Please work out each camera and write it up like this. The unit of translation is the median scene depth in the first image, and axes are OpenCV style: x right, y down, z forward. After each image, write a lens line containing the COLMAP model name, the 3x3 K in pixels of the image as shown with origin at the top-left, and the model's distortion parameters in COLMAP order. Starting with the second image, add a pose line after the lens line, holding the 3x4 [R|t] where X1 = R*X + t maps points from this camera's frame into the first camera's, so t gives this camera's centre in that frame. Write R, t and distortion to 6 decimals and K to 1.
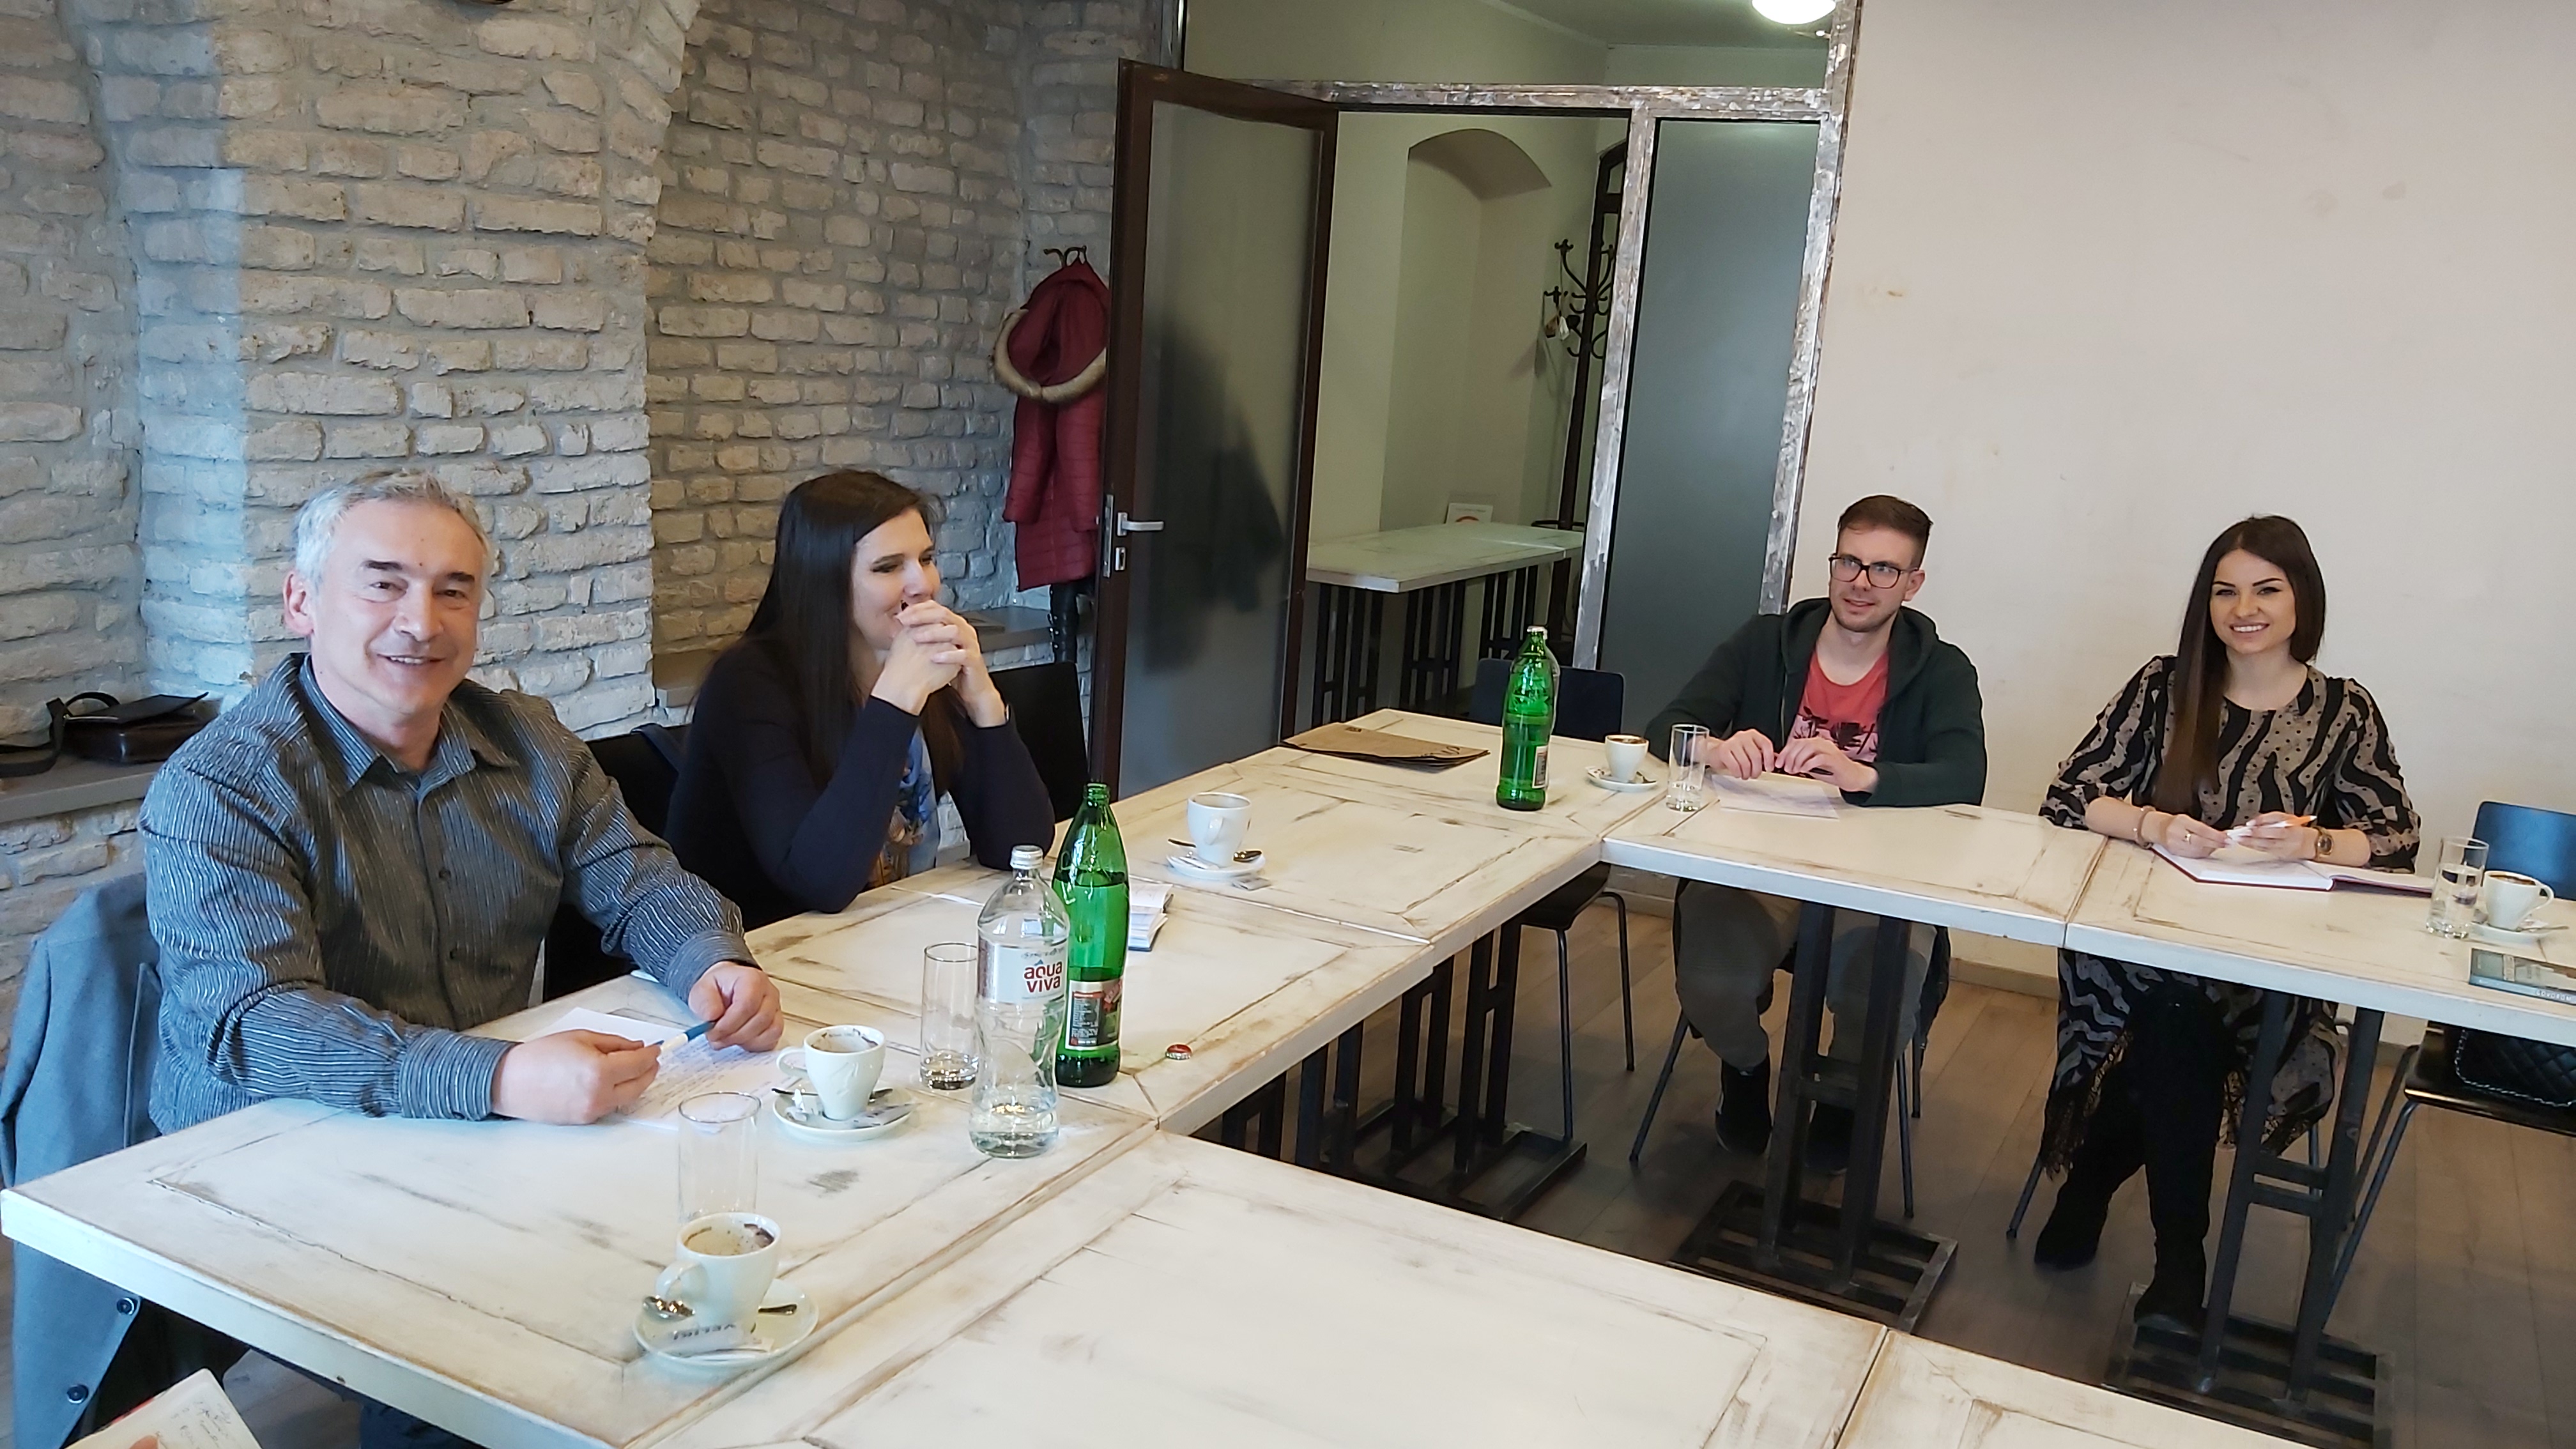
lens RADIAL K [[1974.4, 0, 1263.7], [0, 1974.4, 748.7], [0, 0, 1]] dist [0.061469, -0.119586]
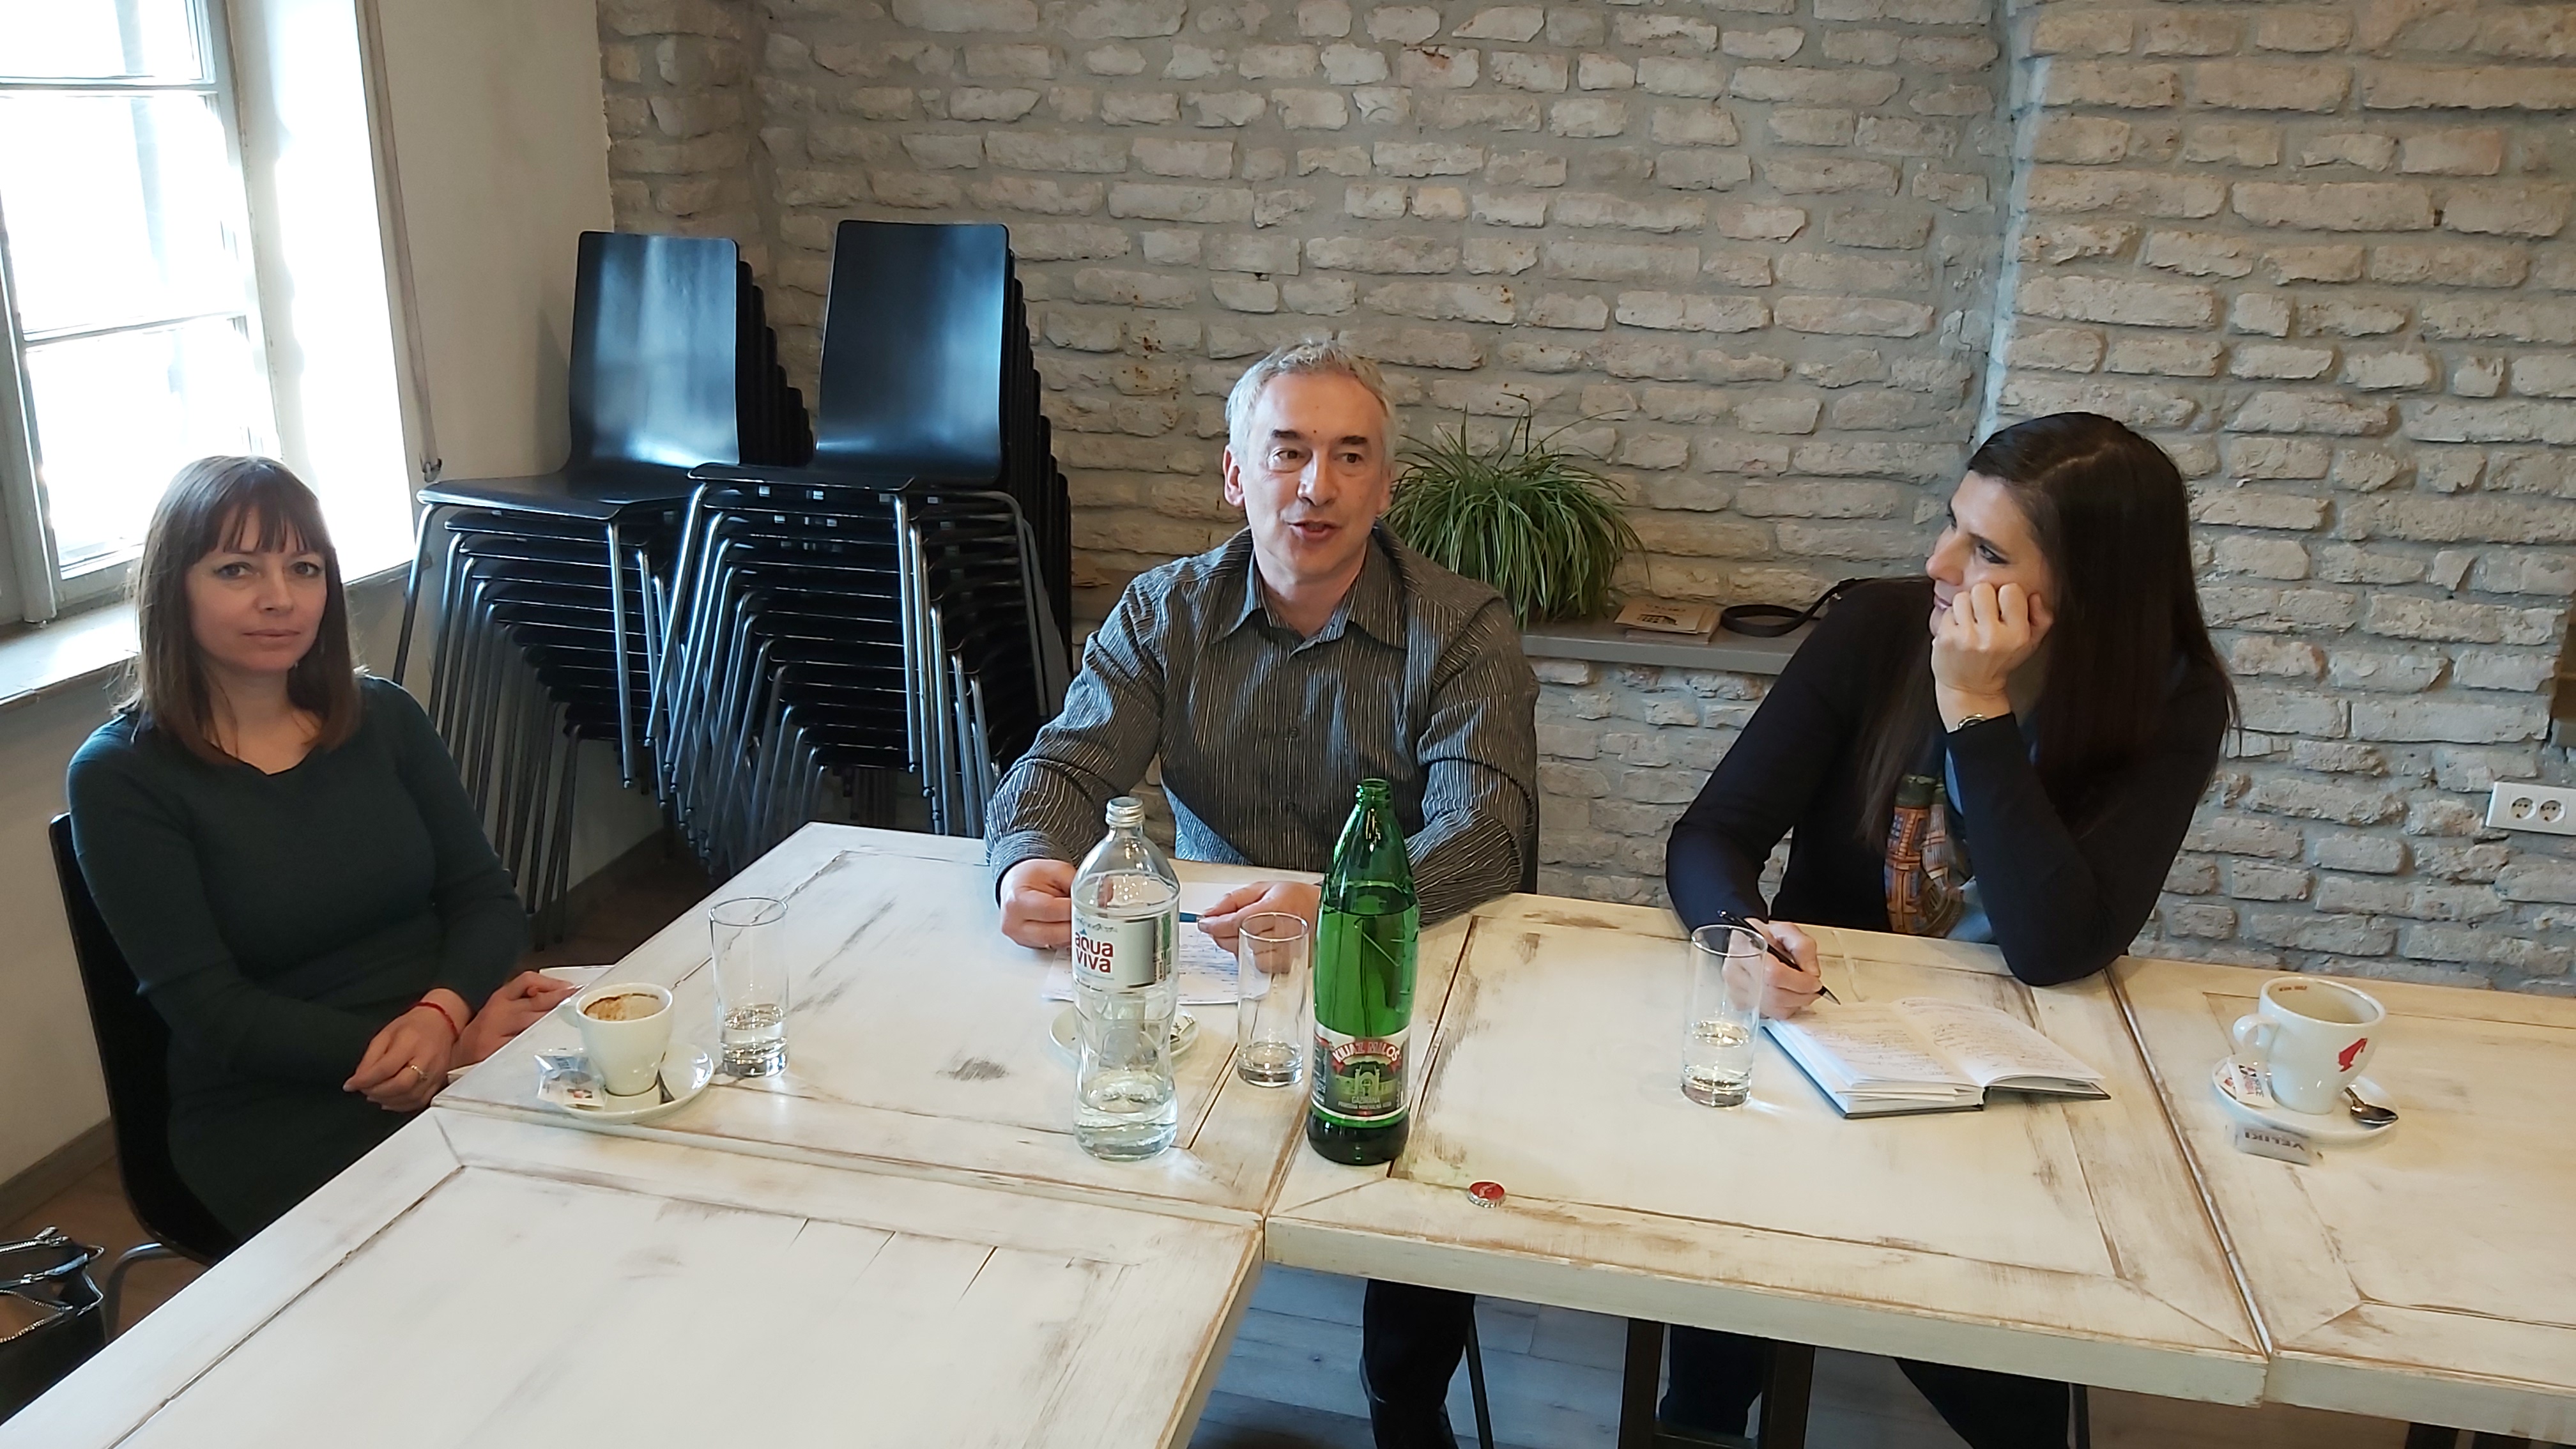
lens RADIAL K [[1974.4, 0, 1292.9], [0, 1974.4, 746.9], [0, 0, 1]] dist [0.061469, -0.119586]
pose [[0.263488, 0.235526, -0.935469, 0.303851], [-0.210220, 0.960450, 0.182604, -0.063210], [0.941478, 0.148540, 0.302579, 0.364452]]
